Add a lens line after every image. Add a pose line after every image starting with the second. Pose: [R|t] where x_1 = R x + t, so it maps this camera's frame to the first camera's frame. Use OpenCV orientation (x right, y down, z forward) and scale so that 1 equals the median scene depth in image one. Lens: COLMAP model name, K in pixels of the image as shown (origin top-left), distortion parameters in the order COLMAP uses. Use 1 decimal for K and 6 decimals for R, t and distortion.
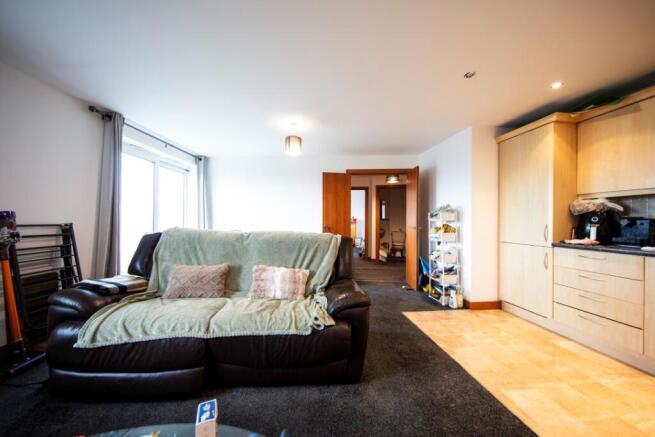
lens RADIAL K [[222.7, 0, 323.7], [0, 222.7, 219.7], [0, 0, 1]] dist [0.002336, -0.000771]
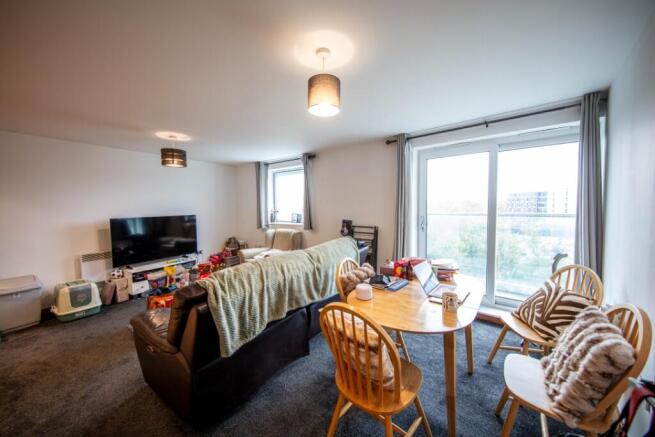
lens RADIAL K [[237.5, 0, 332.4], [0, 237.5, 217.9], [0, 0, 1]] dist [-0.001486, -0.001763]
pose [[-0.603443, 0.043494, -0.796219, 0.364668], [0.015044, 0.998955, 0.043167, -0.119300], [0.797264, 0.014071, -0.603466, 1.740226]]
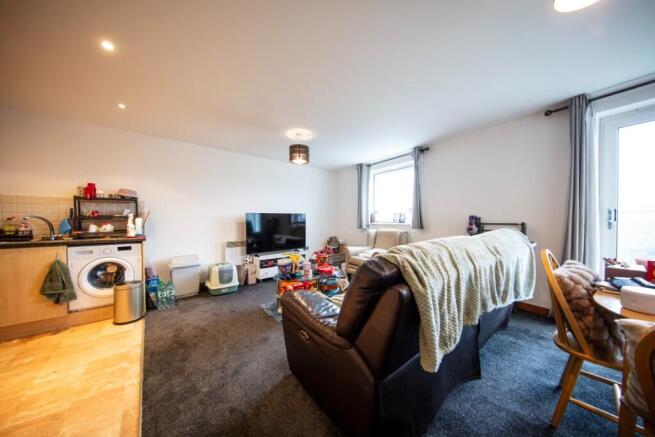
lens RADIAL K [[209.5, 0, 328.5], [0, 209.5, 224.7], [0, 0, 1]] dist [-0.002416, -0.001904]
pose [[-0.824739, 0.006739, -0.565474, 0.401666], [0.000441, 0.999936, 0.011273, 0.009590], [0.565514, 0.009048, -0.824689, 1.338944]]
